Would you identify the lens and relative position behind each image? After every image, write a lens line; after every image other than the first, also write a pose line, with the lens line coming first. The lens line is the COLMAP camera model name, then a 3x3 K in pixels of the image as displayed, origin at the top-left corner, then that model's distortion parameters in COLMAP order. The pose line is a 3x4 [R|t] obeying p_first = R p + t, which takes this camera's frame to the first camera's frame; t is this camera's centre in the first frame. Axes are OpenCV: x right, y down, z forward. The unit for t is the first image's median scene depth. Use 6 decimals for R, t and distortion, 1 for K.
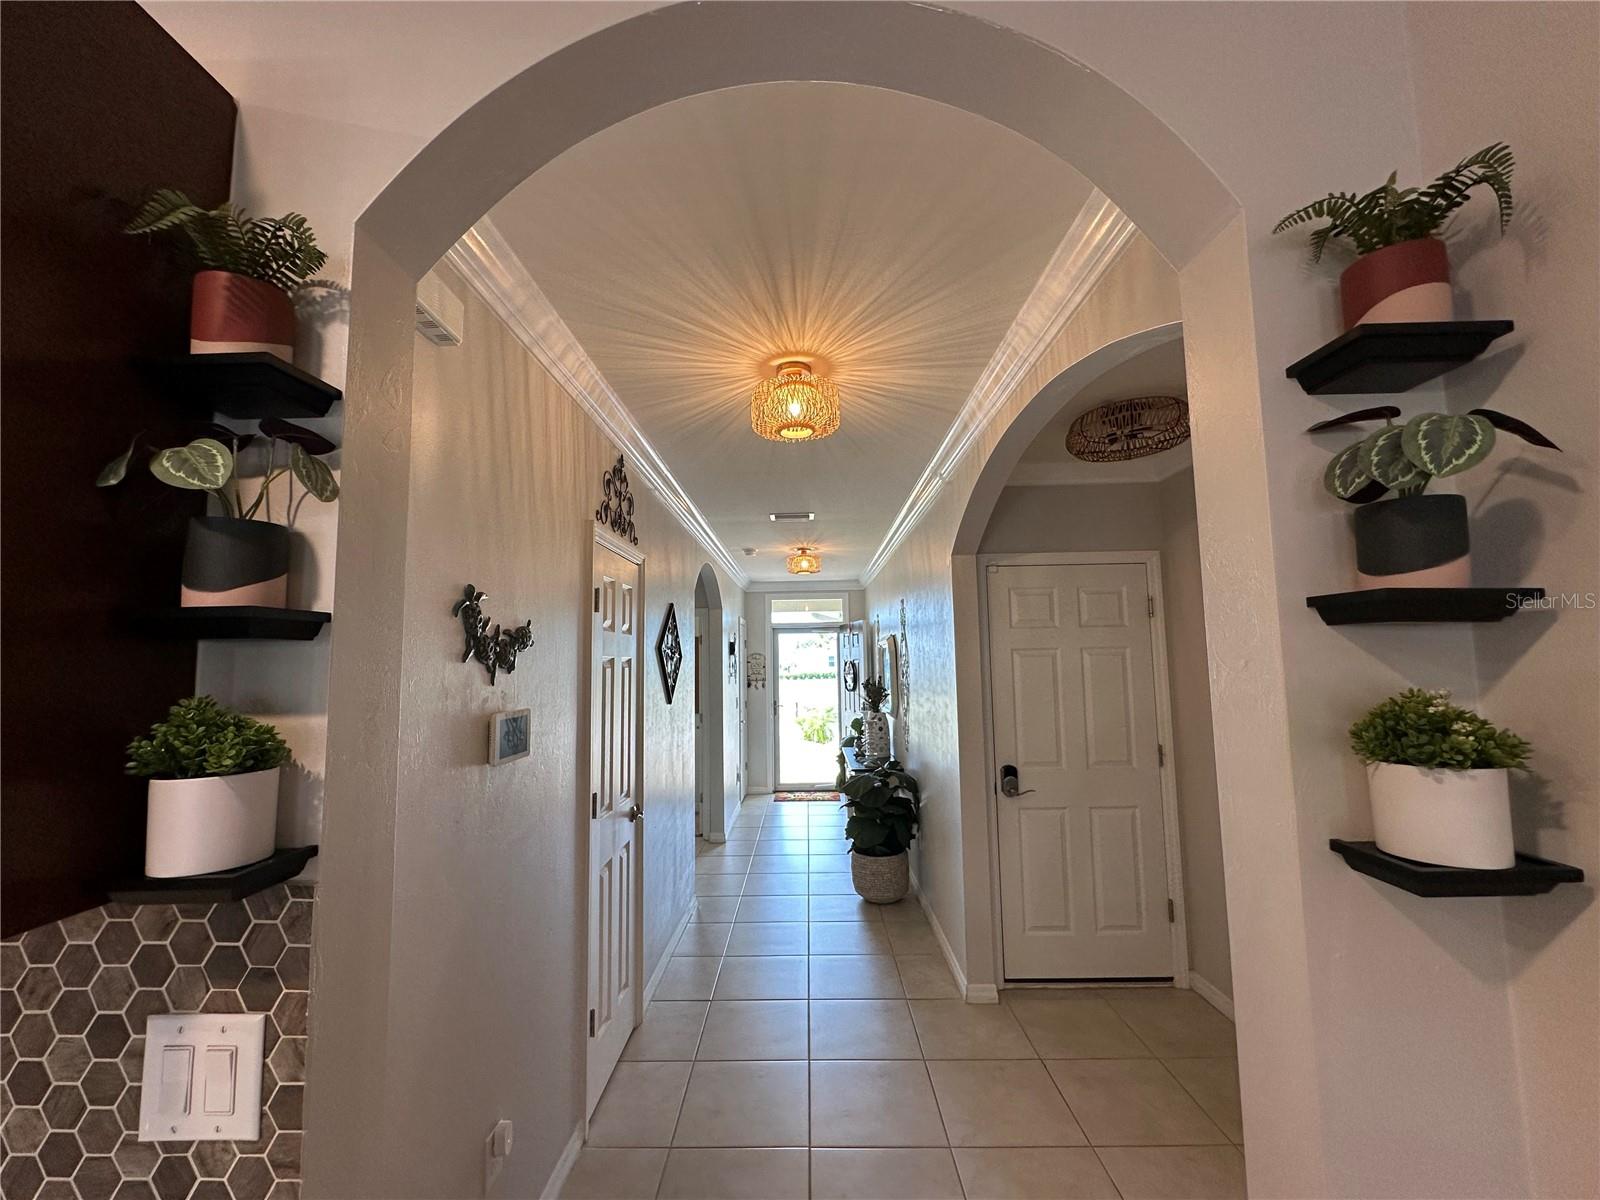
lens RADIAL K [[639.7, 0, 796.3], [0, 639.7, 600.7], [0, 0, 1]] dist [-0.005952, 0.001258]
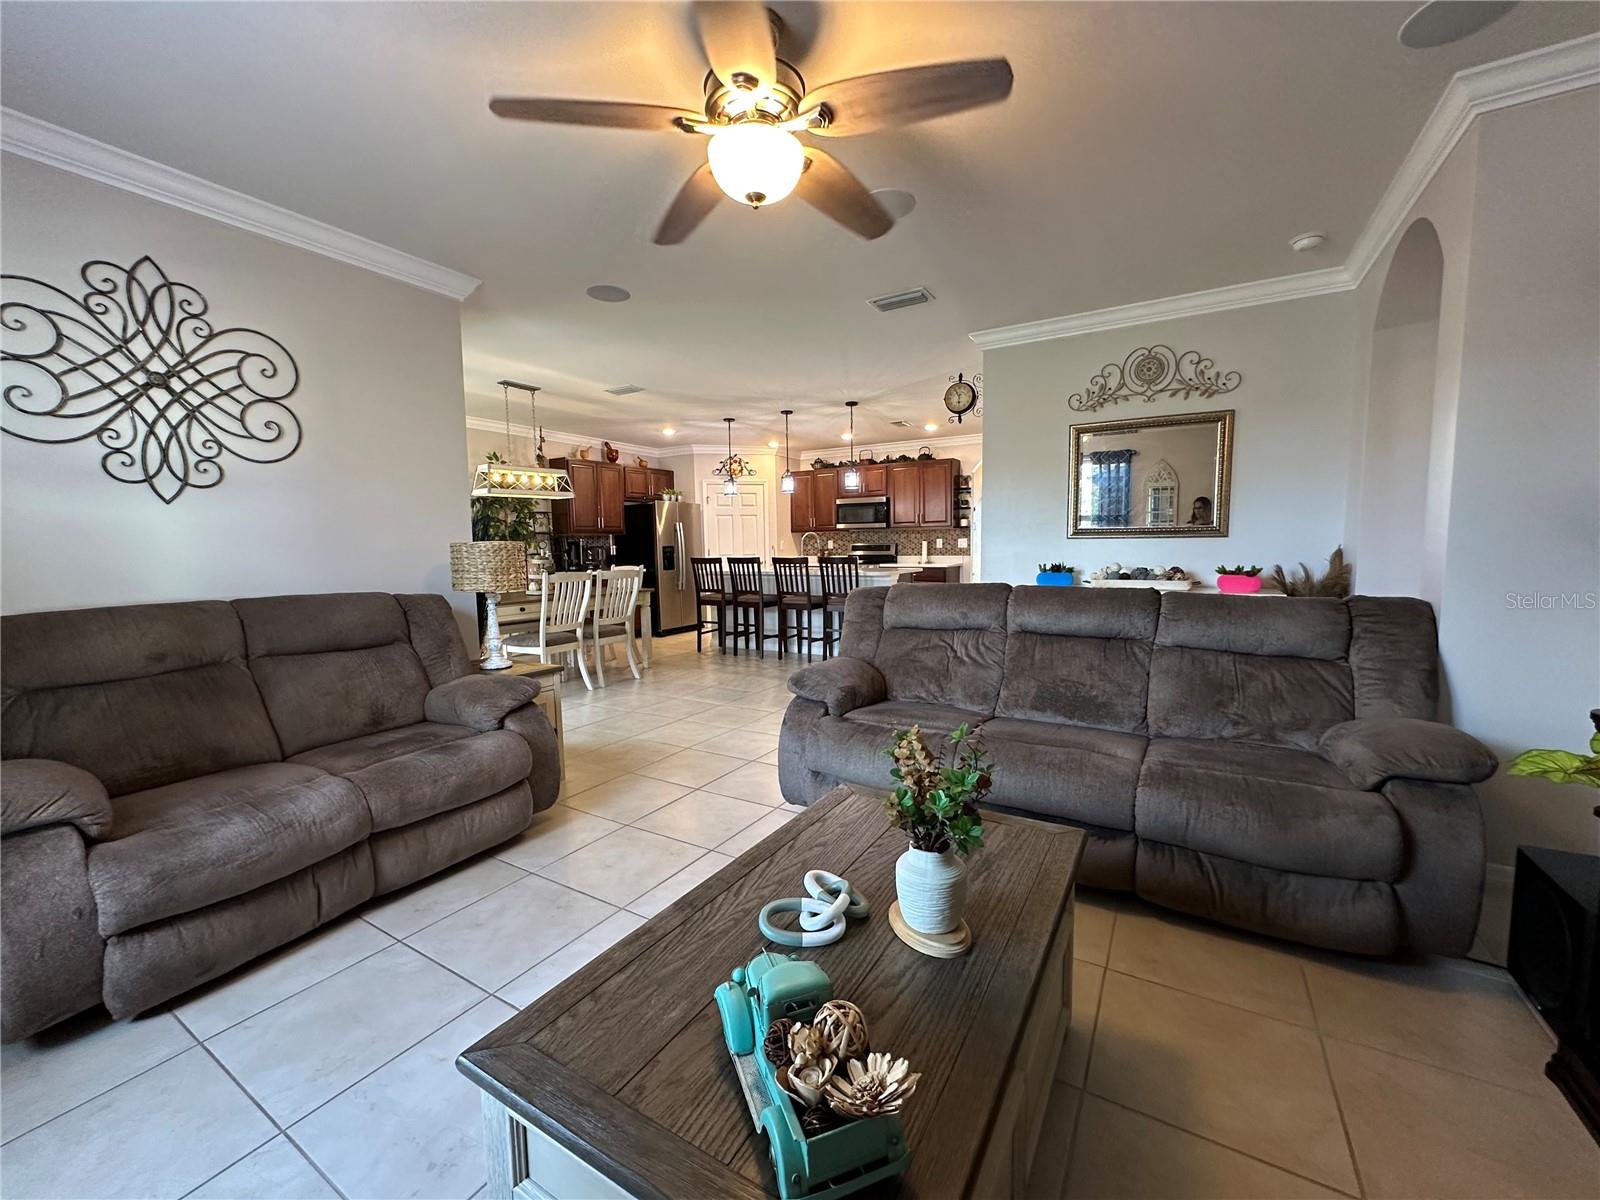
lens RADIAL K [[639.7, 0, 797.1], [0, 639.7, 604.9], [0, 0, 1]] dist [-0.005952, 0.001258]
pose [[0.865722, 0.049828, -0.498039, 0.289011], [0.049761, 0.981535, 0.184699, -0.063886], [0.498046, -0.184681, 0.847256, -1.277046]]
